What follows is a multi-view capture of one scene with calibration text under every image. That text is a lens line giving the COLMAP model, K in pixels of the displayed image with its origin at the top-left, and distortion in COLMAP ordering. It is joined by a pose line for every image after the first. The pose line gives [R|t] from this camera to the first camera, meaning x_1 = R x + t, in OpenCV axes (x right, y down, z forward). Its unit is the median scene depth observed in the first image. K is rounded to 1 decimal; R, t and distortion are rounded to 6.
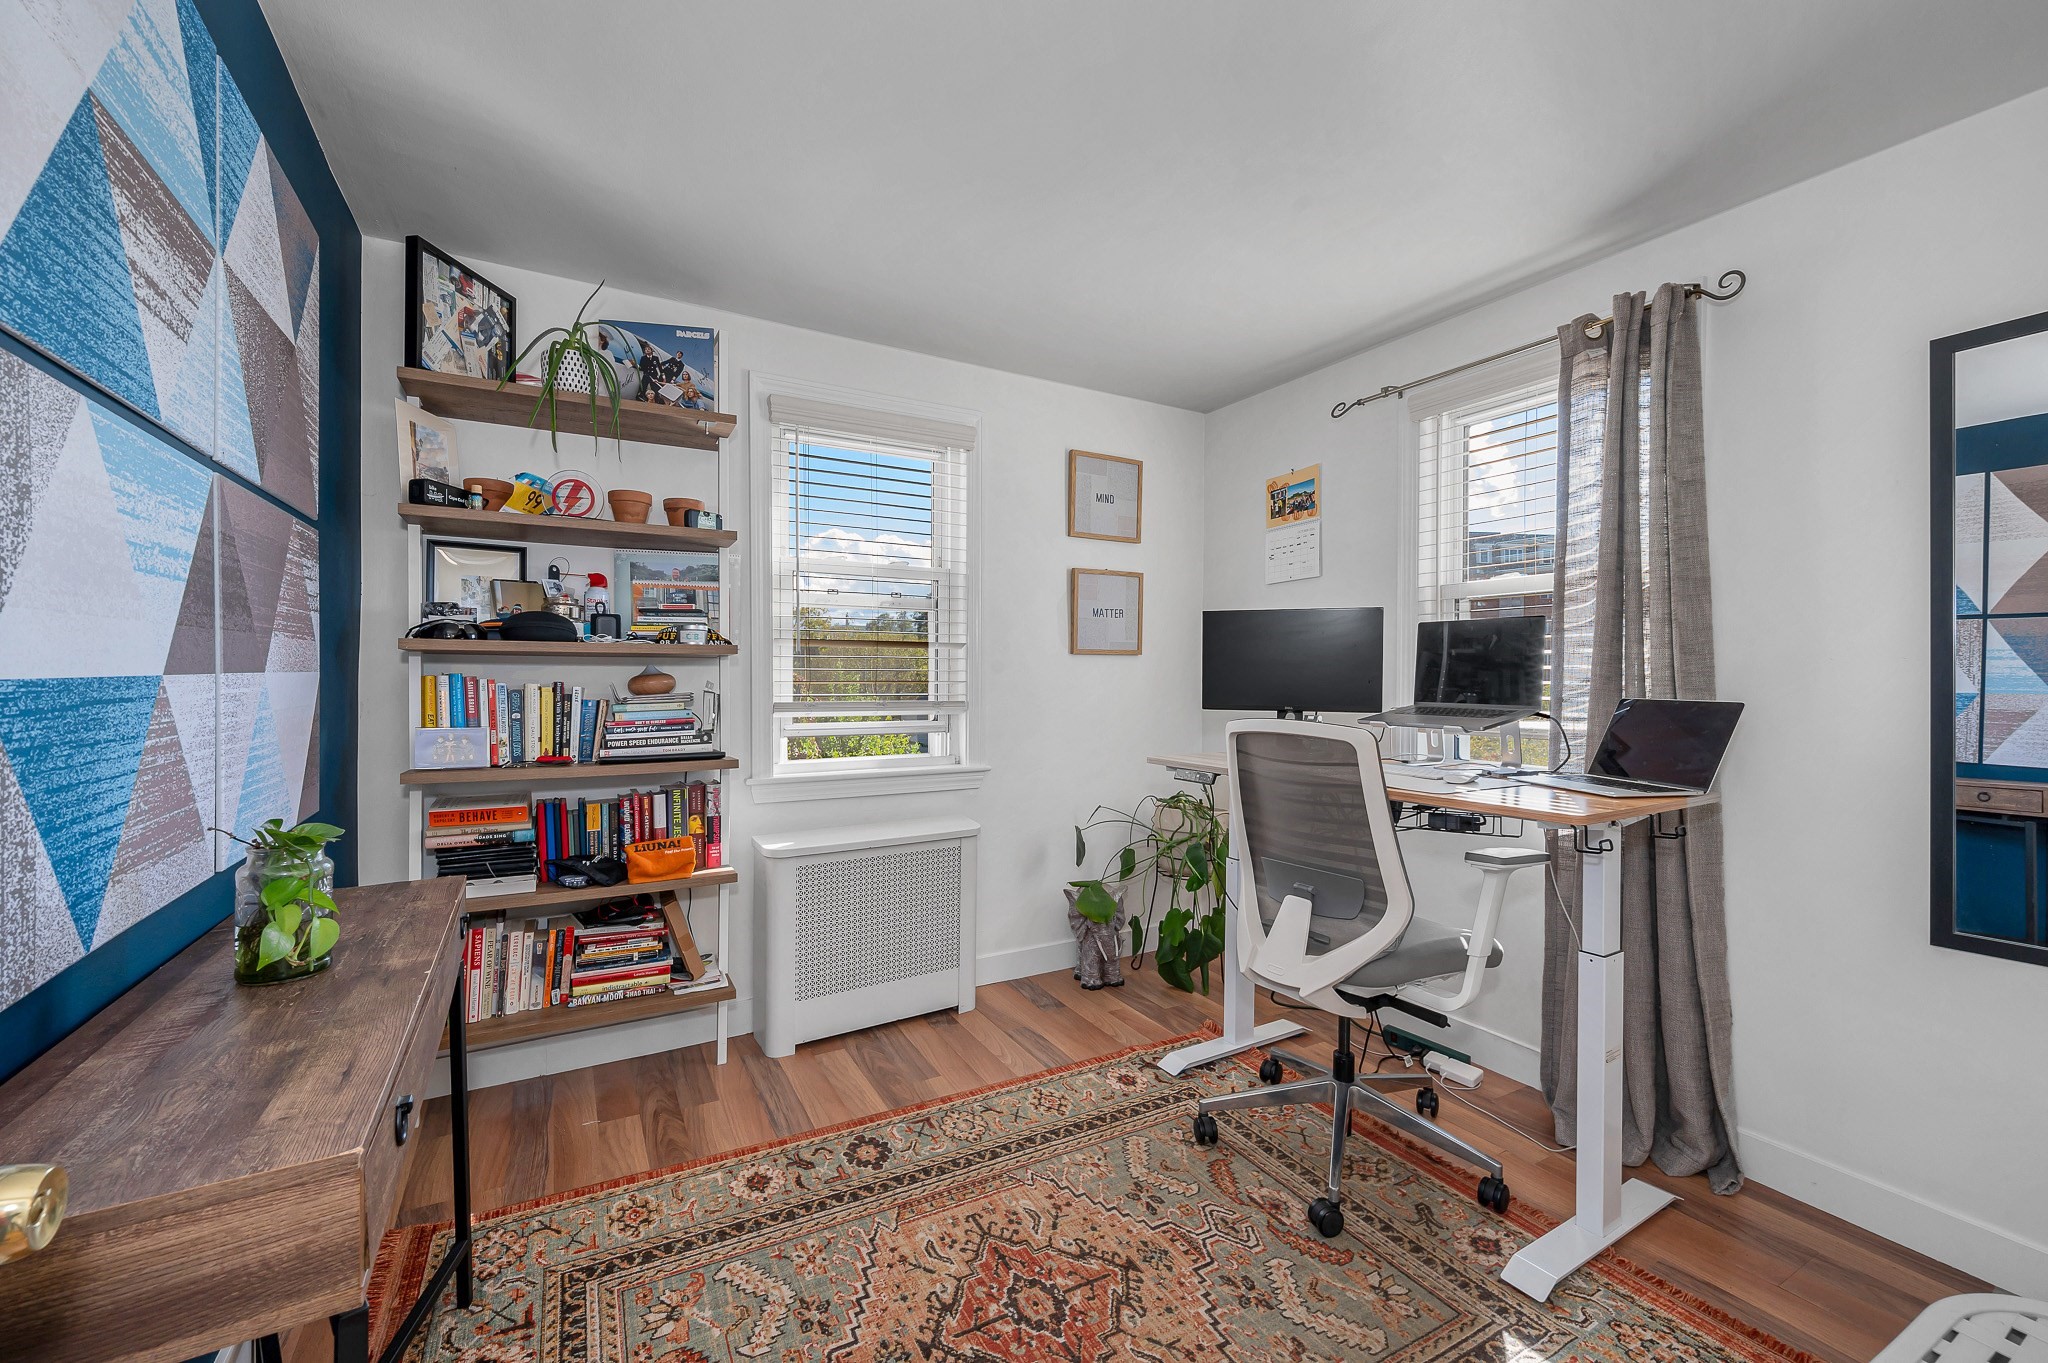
lens RADIAL K [[833.5, 0, 1024.0], [0, 833.5, 681.5], [0, 0, 1]] dist [0.000099, -0.000312]
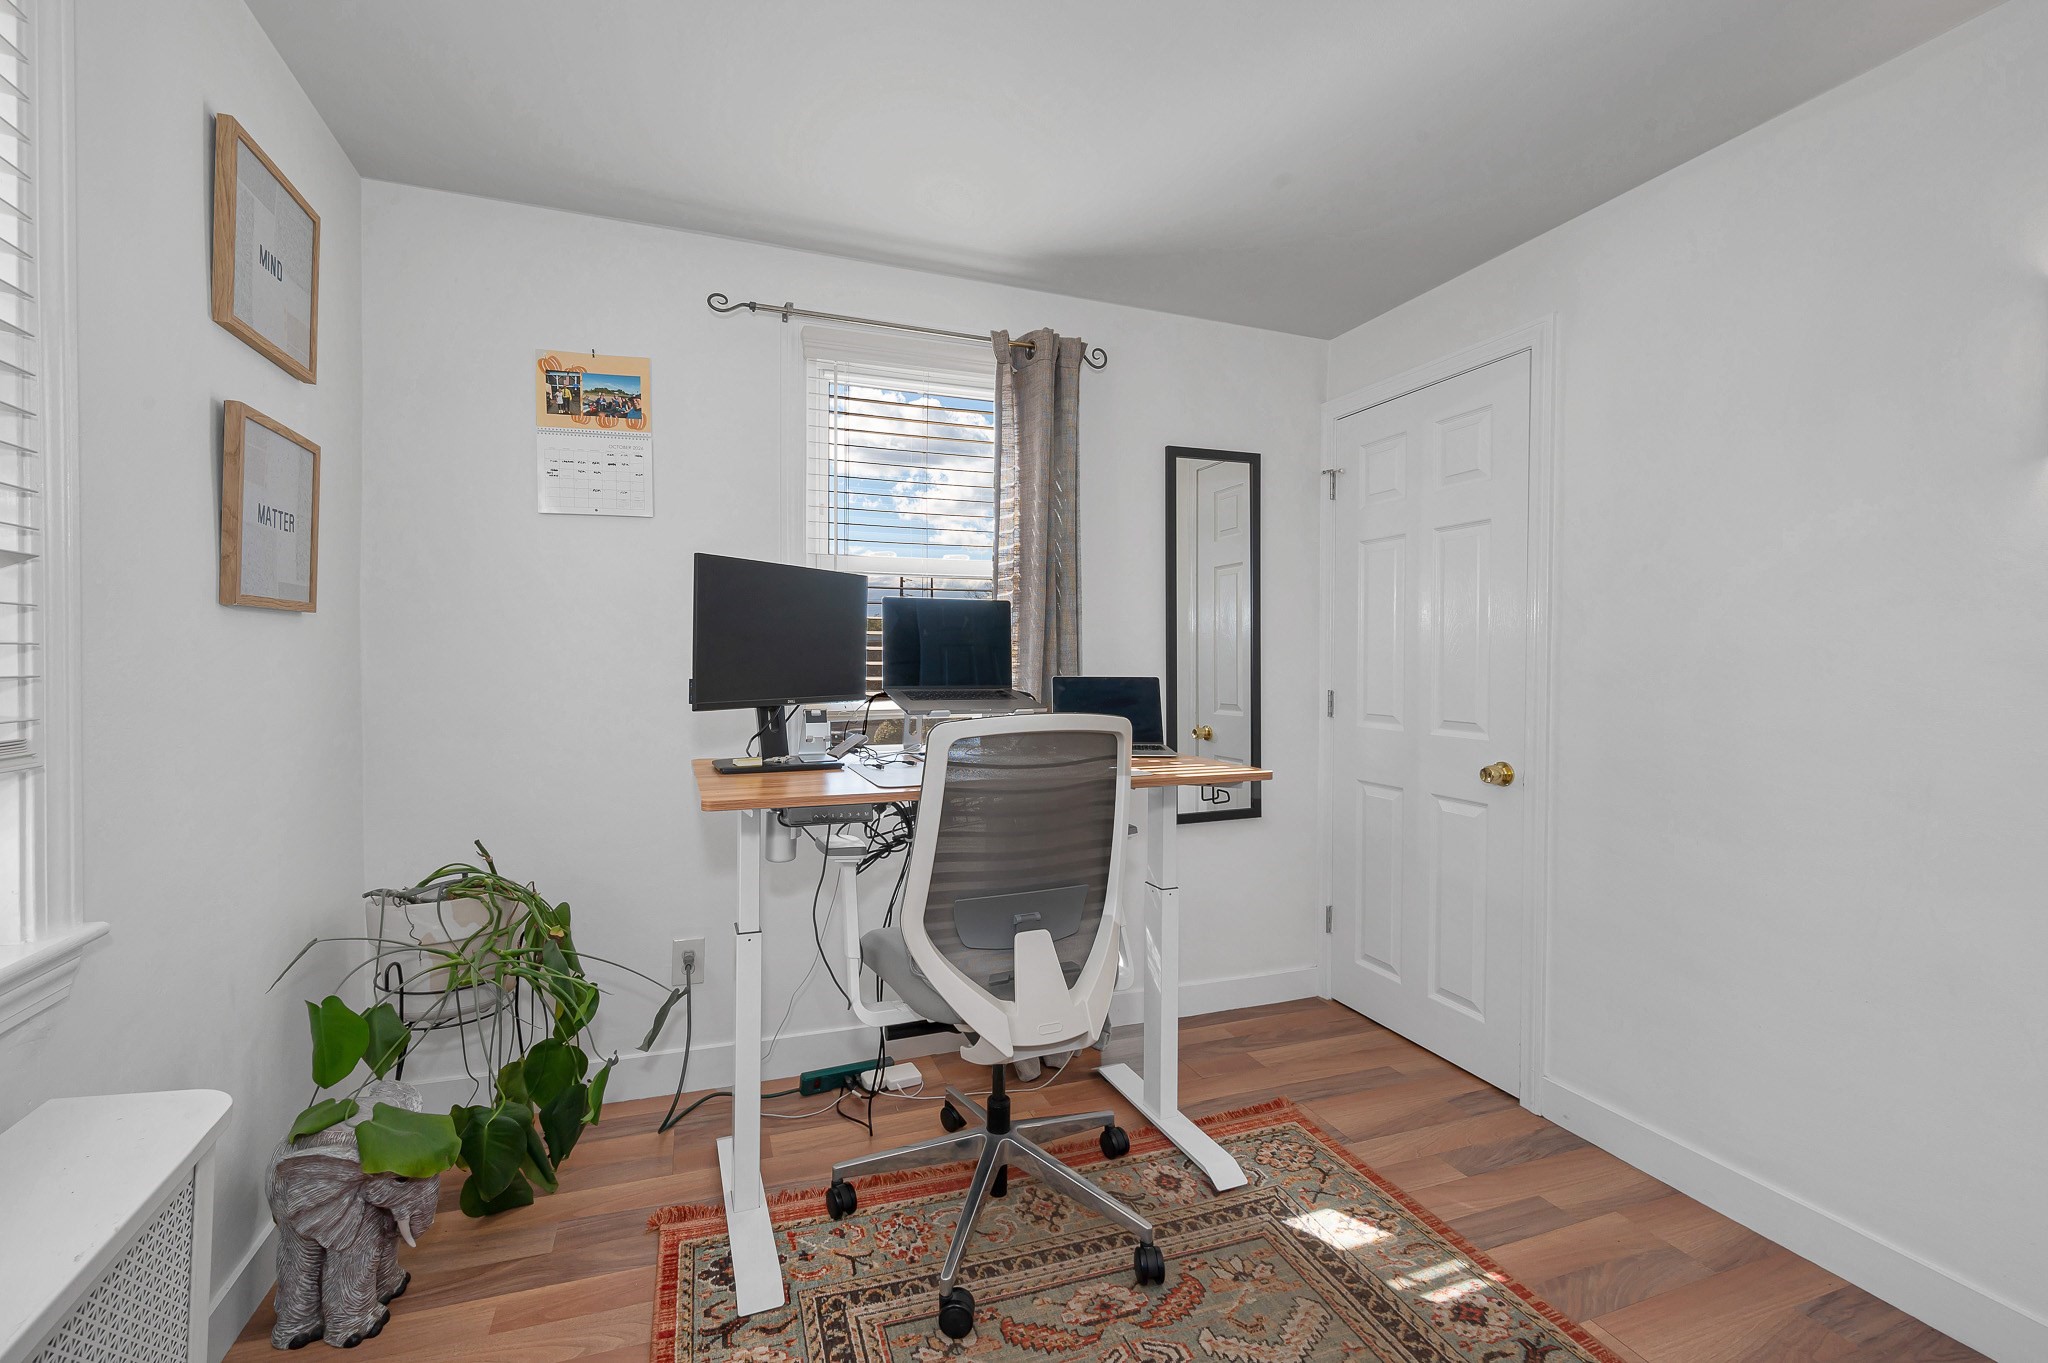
lens RADIAL K [[847.6, 0, 1022.7], [0, 847.6, 666.8], [0, 0, 1]] dist [0.001035, 0.000132]
pose [[0.171130, -0.015751, 0.985123, -0.392537], [0.001996, 0.999876, 0.015640, -0.009628], [-0.985247, -0.000711, 0.171140, 0.702222]]
